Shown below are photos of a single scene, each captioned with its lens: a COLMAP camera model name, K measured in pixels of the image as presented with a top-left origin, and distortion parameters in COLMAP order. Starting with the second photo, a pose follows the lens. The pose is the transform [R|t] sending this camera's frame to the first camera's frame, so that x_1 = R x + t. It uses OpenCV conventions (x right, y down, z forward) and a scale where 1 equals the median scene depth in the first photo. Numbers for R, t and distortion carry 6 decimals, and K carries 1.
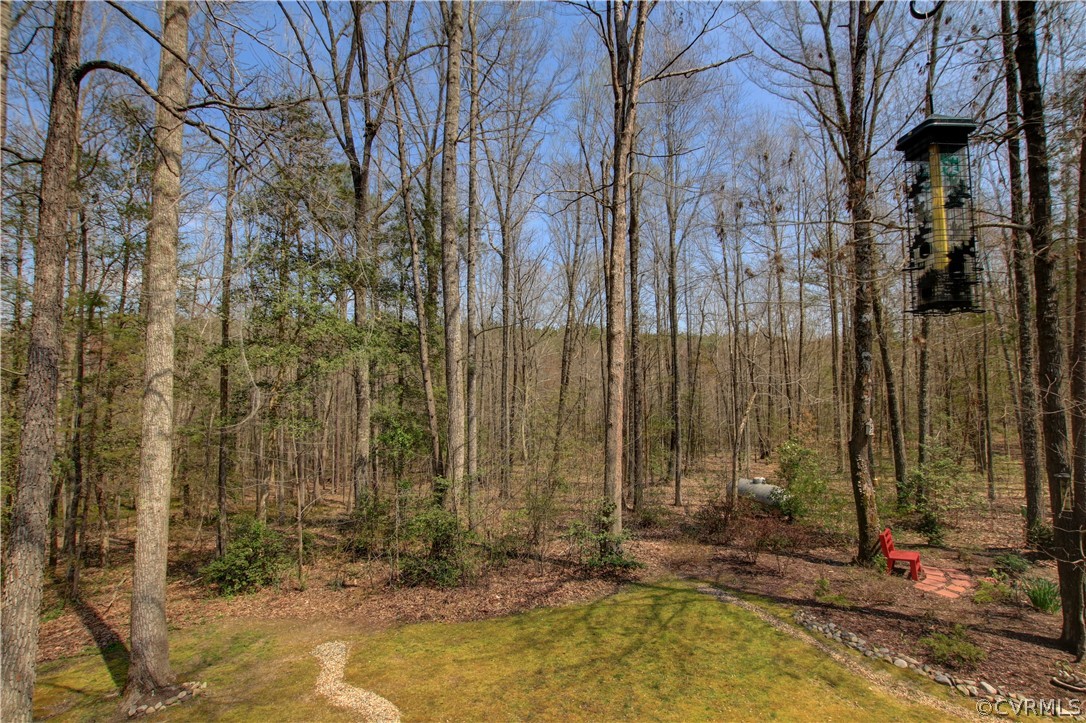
lens RADIAL K [[504.7, 0, 544.7], [0, 504.7, 365.1], [0, 0, 1]] dist [-0.033864, 0.006312]
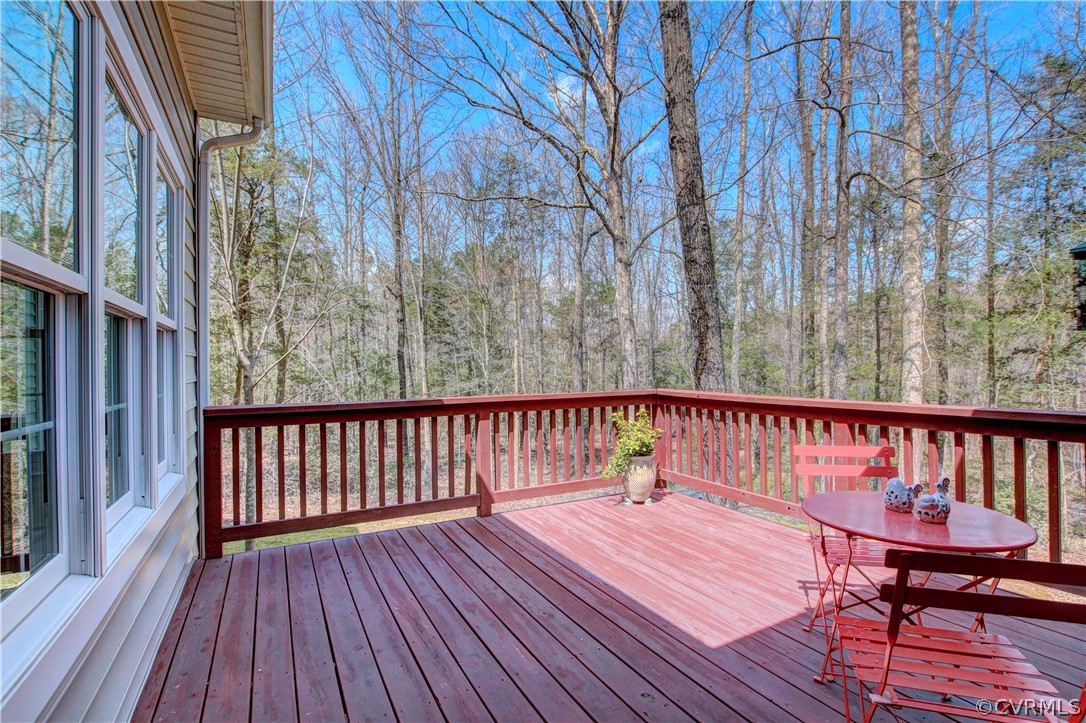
lens RADIAL K [[504.7, 0, 544.7], [0, 504.7, 365.1], [0, 0, 1]] dist [-0.033864, 0.006312]
pose [[0.193347, 0.013281, -0.981041, 0.450045], [0.057227, 0.998053, 0.024789, -0.025397], [0.979460, -0.060935, 0.192210, -0.345832]]
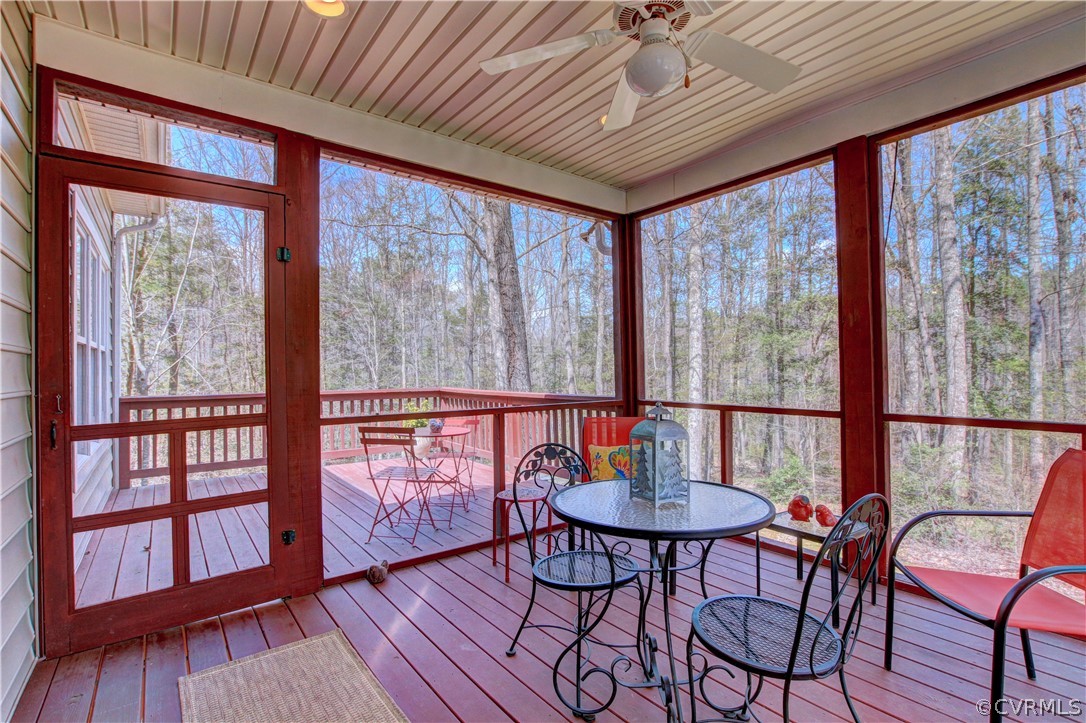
lens RADIAL K [[504.7, 0, 544.7], [0, 504.7, 365.1], [0, 0, 1]] dist [-0.033864, 0.006312]
pose [[0.343059, 0.004114, -0.939305, 0.856040], [0.050987, 0.998435, 0.022994, -0.025844], [0.937929, -0.055780, 0.342312, -0.218463]]
